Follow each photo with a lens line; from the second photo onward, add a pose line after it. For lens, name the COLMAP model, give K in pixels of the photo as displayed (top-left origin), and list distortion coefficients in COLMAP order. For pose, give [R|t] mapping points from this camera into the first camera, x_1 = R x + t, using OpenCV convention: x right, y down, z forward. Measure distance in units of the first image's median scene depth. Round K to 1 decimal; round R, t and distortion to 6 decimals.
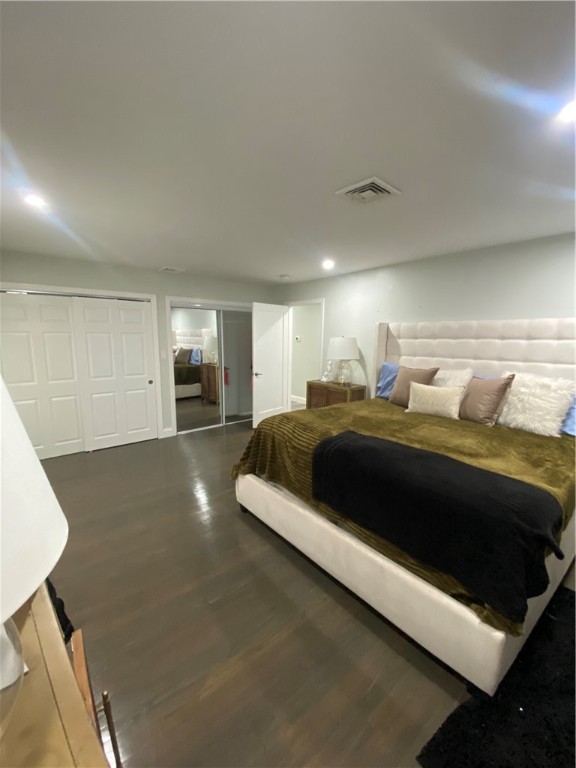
lens RADIAL K [[314.7, 0, 283.5], [0, 314.7, 384.4], [0, 0, 1]] dist [0.031658, -0.026456]
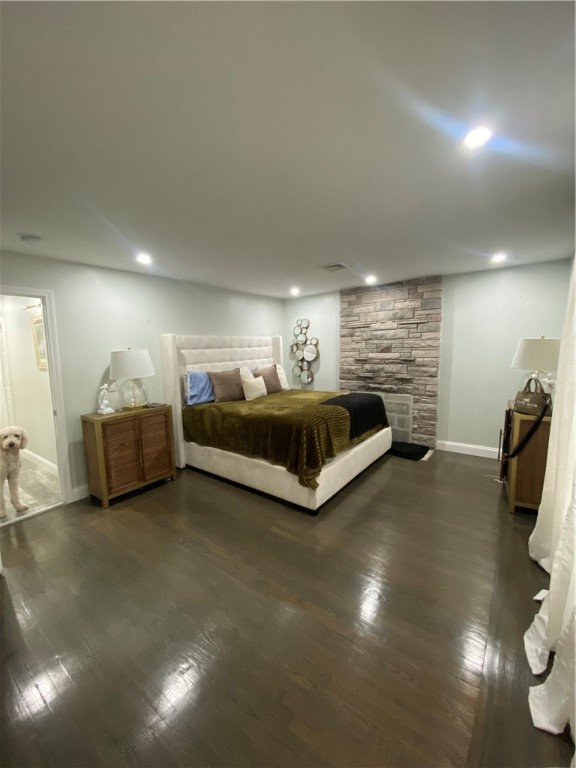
lens RADIAL K [[314.7, 0, 283.5], [0, 314.7, 384.4], [0, 0, 1]] dist [0.031658, -0.026456]
pose [[-0.242790, -0.115390, 0.963192, -0.848773], [0.171835, 0.972084, 0.159770, -0.155000], [-0.954739, 0.204300, -0.216184, 1.013830]]
